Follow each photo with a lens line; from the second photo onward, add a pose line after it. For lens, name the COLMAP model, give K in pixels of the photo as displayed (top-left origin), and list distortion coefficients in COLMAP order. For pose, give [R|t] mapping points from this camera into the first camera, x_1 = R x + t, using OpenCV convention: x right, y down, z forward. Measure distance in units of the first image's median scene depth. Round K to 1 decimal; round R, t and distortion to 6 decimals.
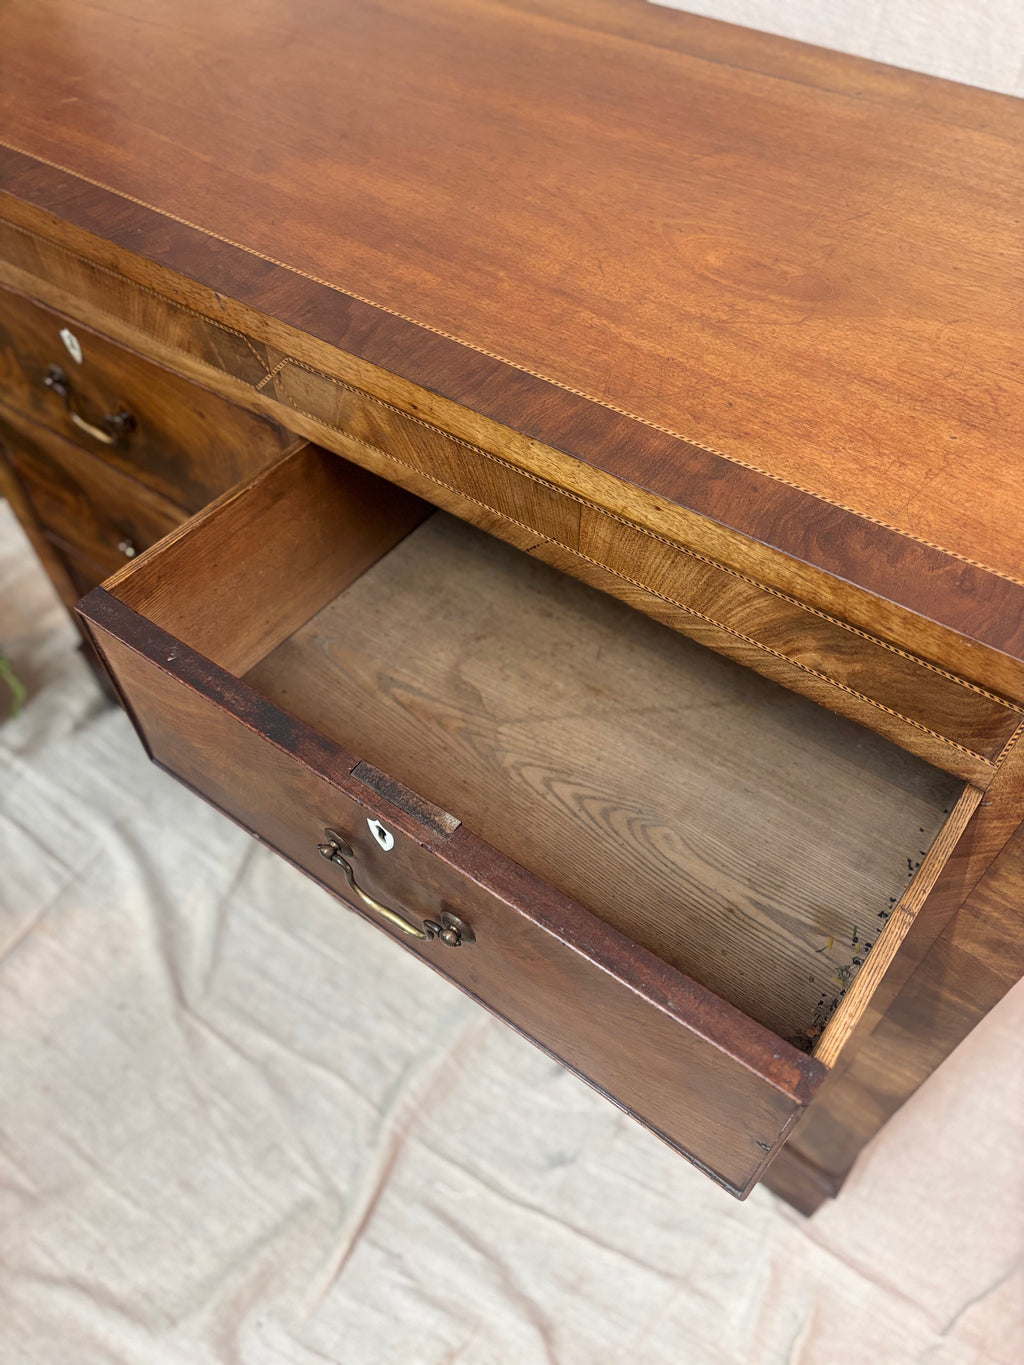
lens RADIAL K [[1033.5, 0, 517.2], [0, 1033.5, 687.8], [0, 0, 1]] dist [0.013425, -0.010255]
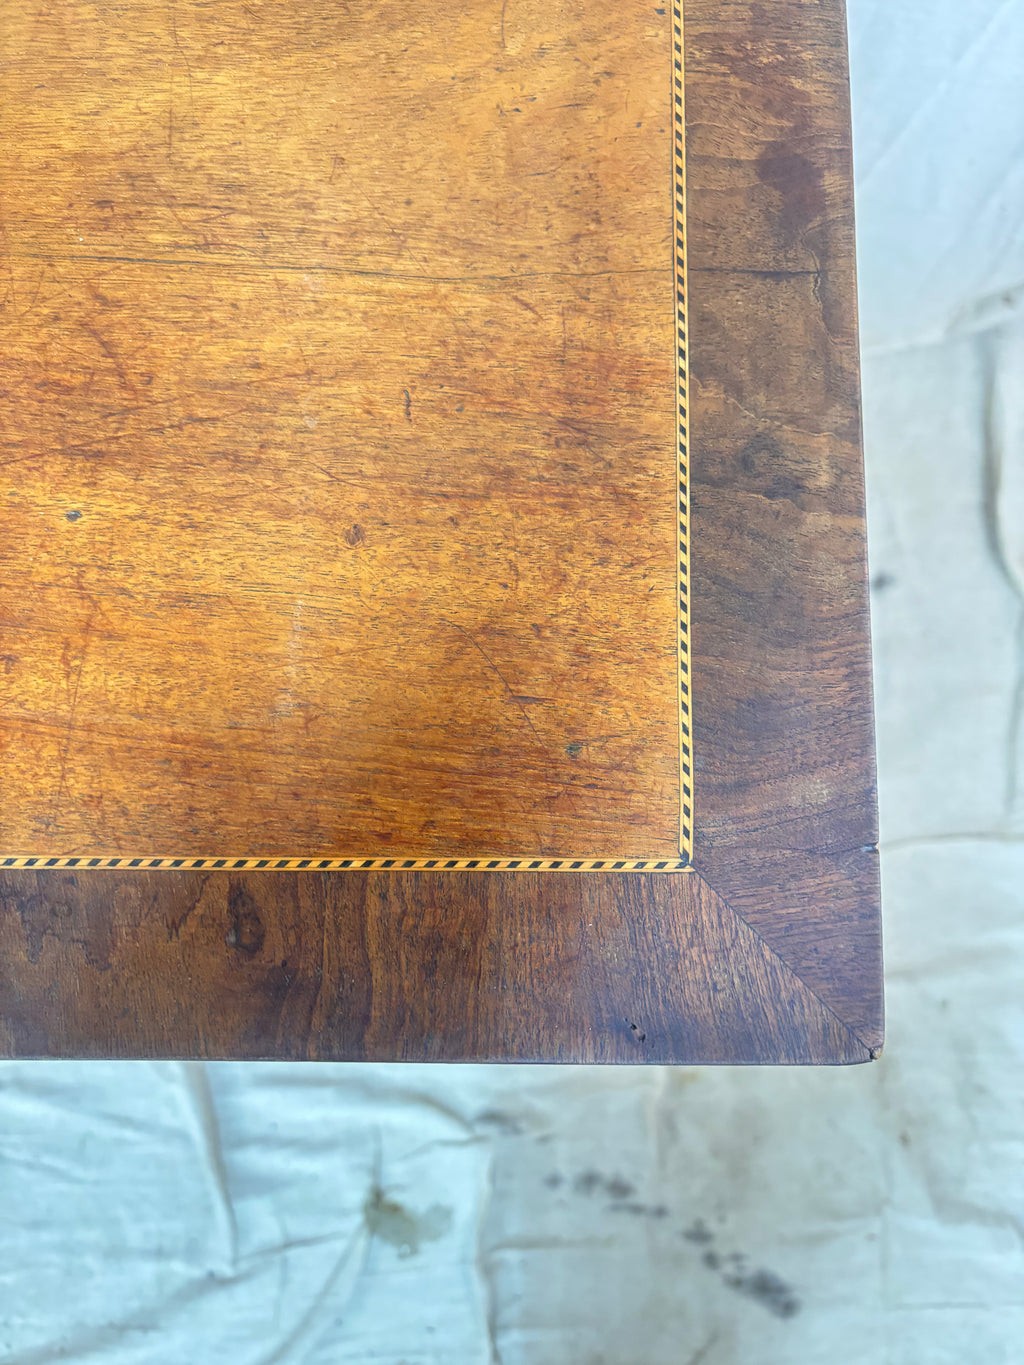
lens RADIAL K [[1007.8, 0, 512.0], [0, 1007.8, 682.5], [0, 0, 1]] dist [0.006311, -0.004071]
pose [[0.804338, -0.585610, 0.100511, 0.525740], [0.459903, 0.720709, 0.518718, -0.355749], [-0.376206, -0.370999, 0.849016, 0.557019]]
